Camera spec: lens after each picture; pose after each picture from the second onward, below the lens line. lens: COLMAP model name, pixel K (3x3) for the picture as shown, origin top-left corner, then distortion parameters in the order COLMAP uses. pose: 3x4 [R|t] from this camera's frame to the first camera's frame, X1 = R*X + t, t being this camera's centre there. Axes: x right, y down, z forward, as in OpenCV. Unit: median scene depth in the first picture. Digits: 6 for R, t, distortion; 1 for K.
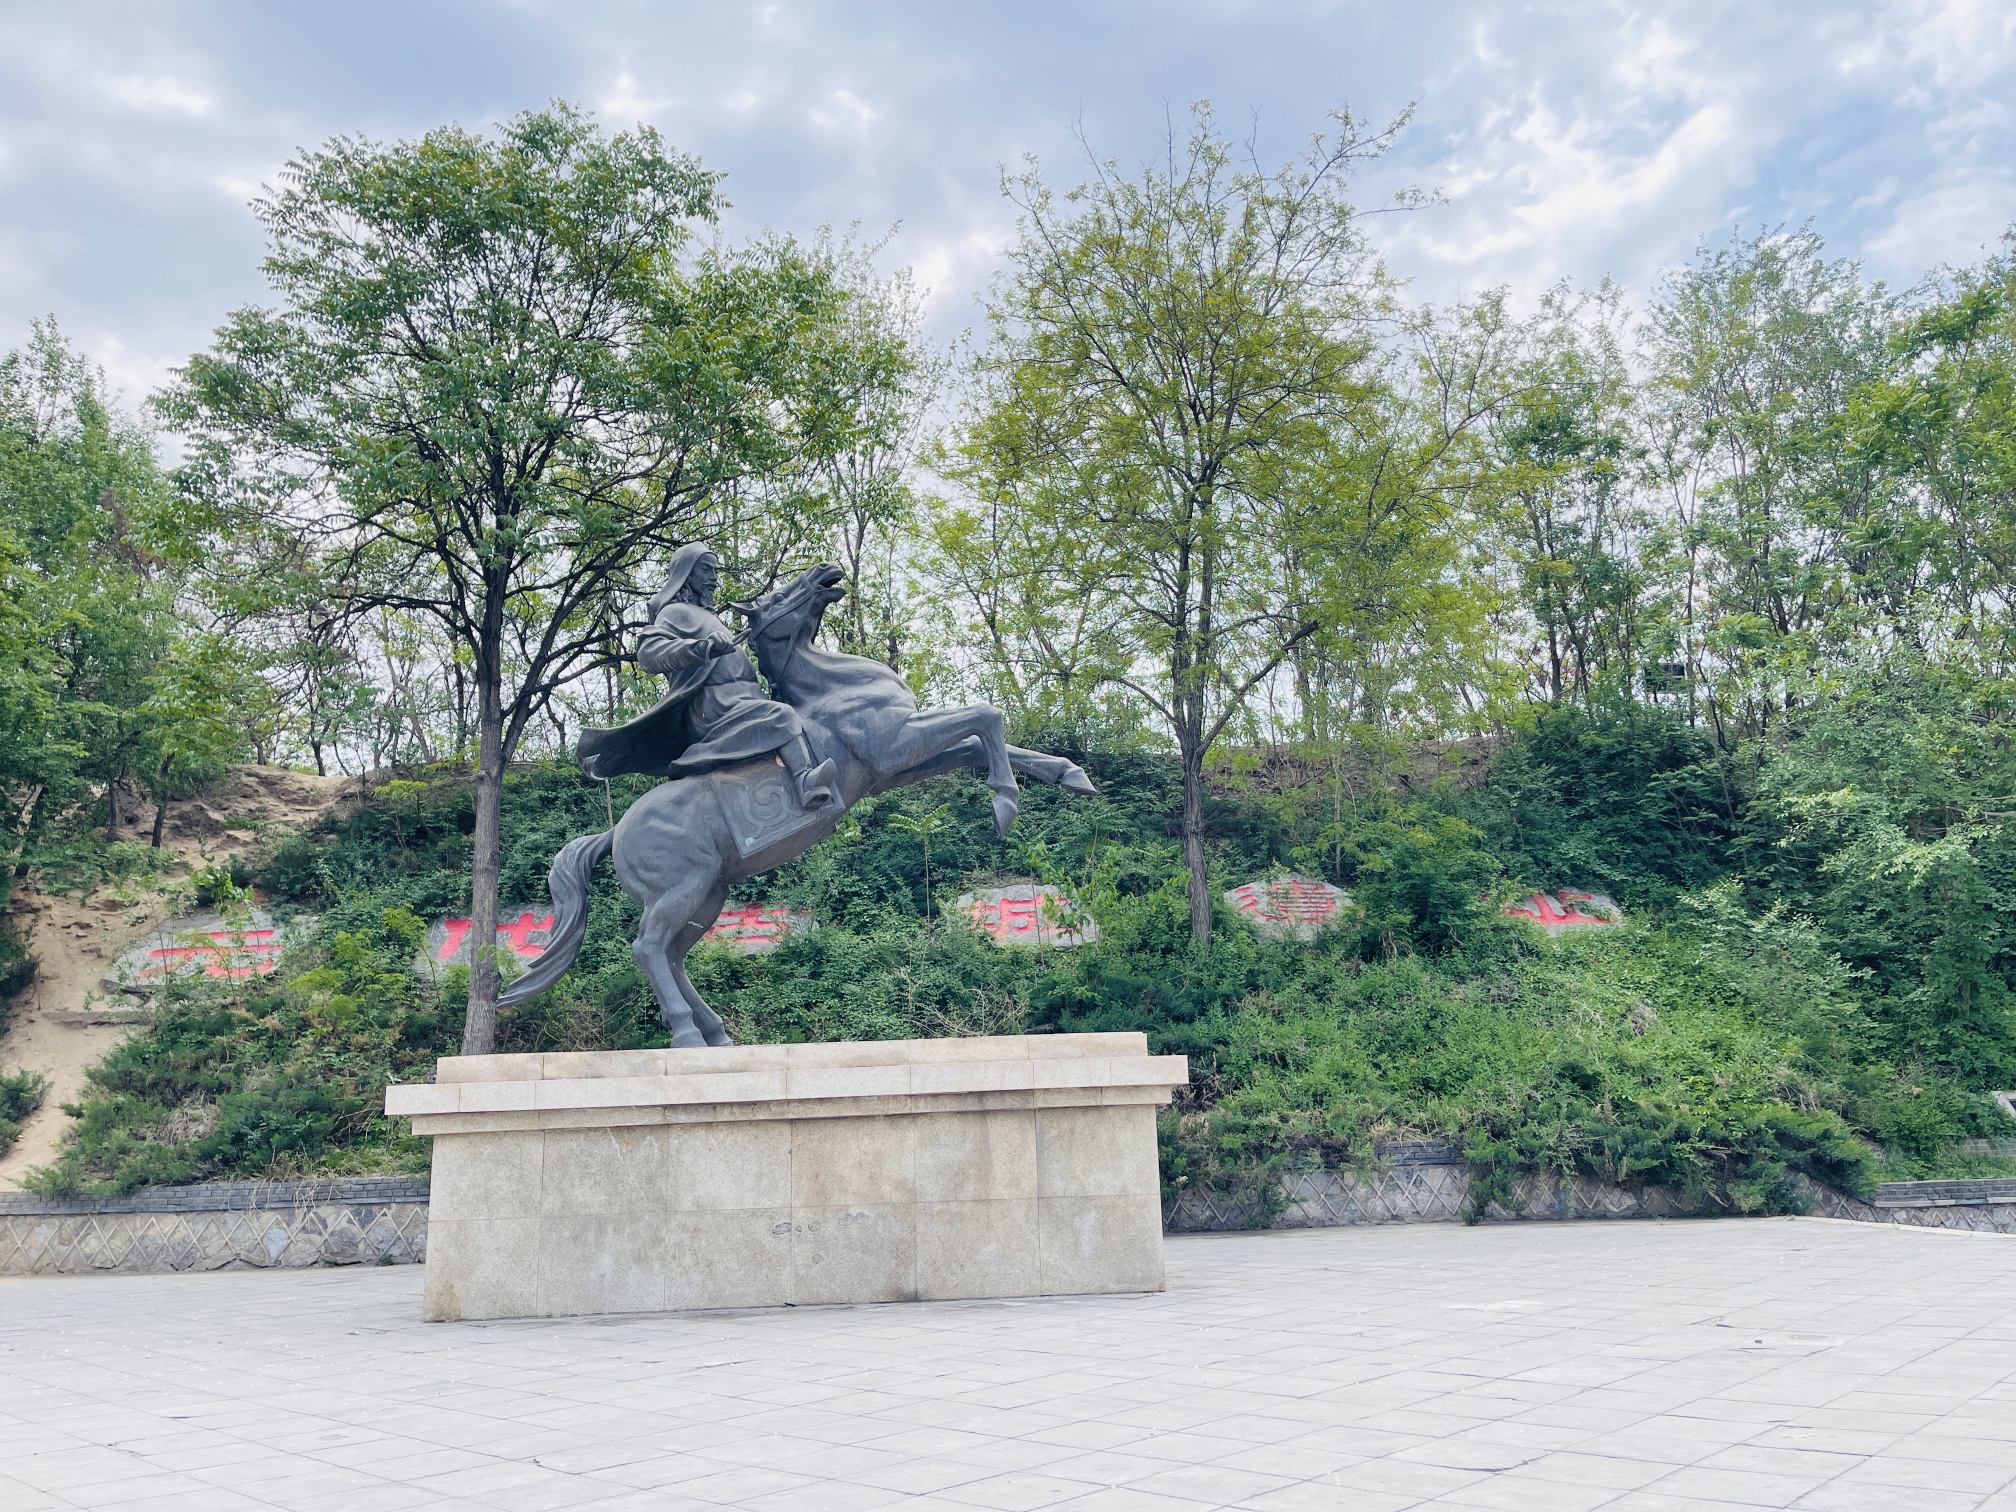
lens RADIAL K [[1537.1, 0, 995.4], [0, 1537.1, 802.0], [0, 0, 1]] dist [0.105852, -0.001215]
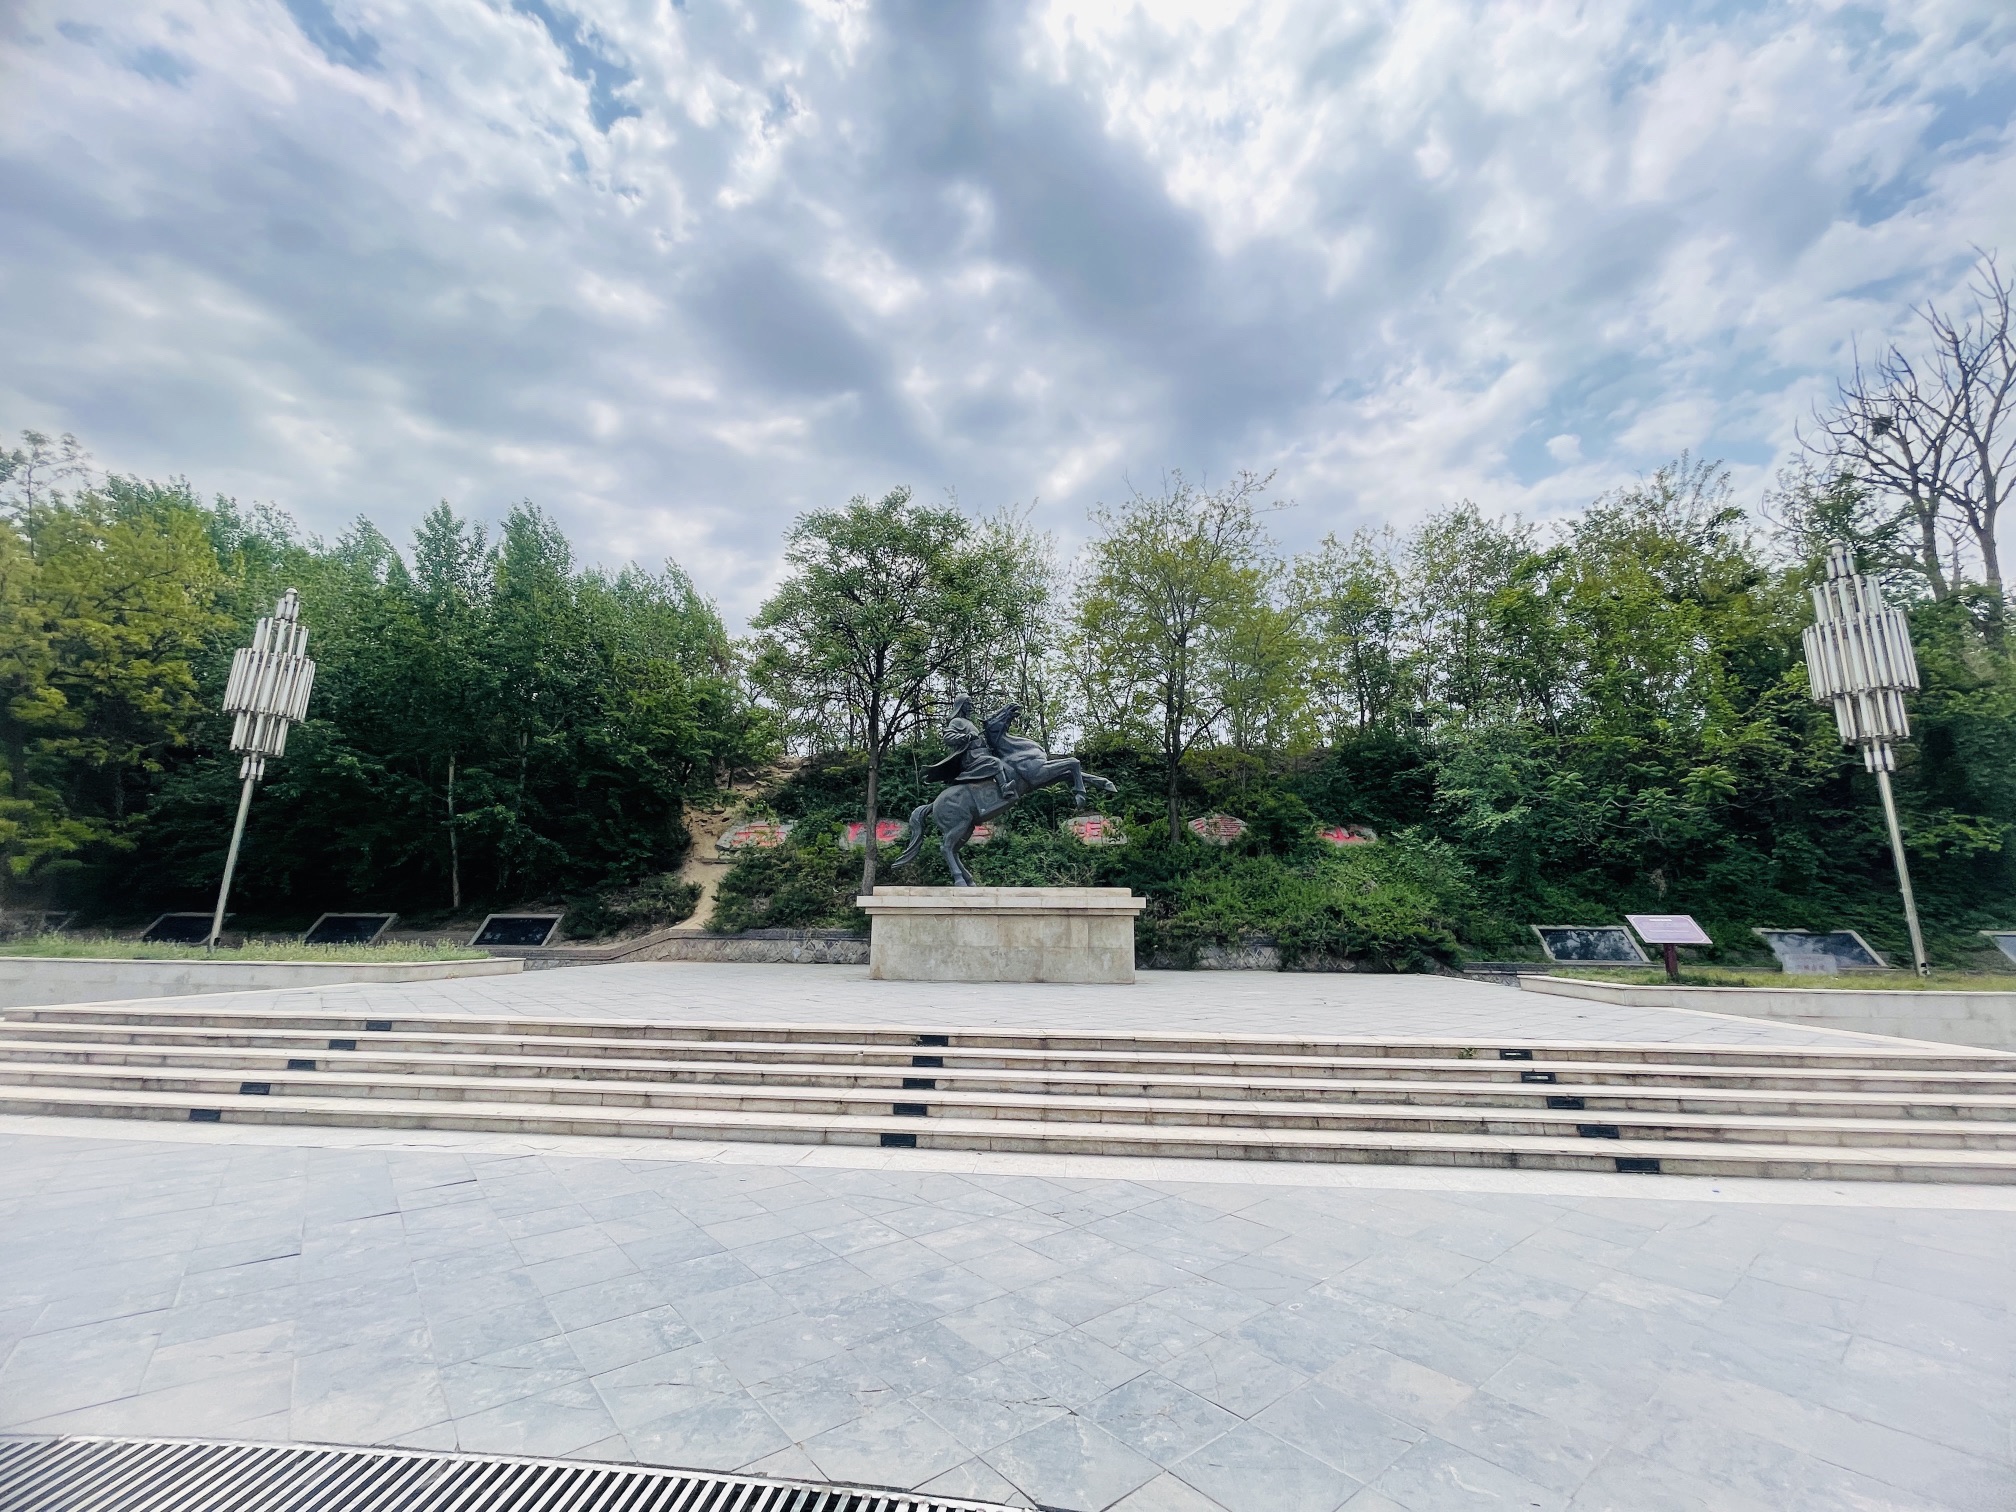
lens RADIAL K [[816.7, 0, 1008.0], [0, 816.7, 756.0], [0, 0, 1]] dist [0.096122, -0.000013]
pose [[0.993641, 0.018935, -0.110987, 0.024637], [-0.018332, 0.999811, 0.006453, -0.048791], [0.111088, -0.004377, 0.993801, -0.253638]]
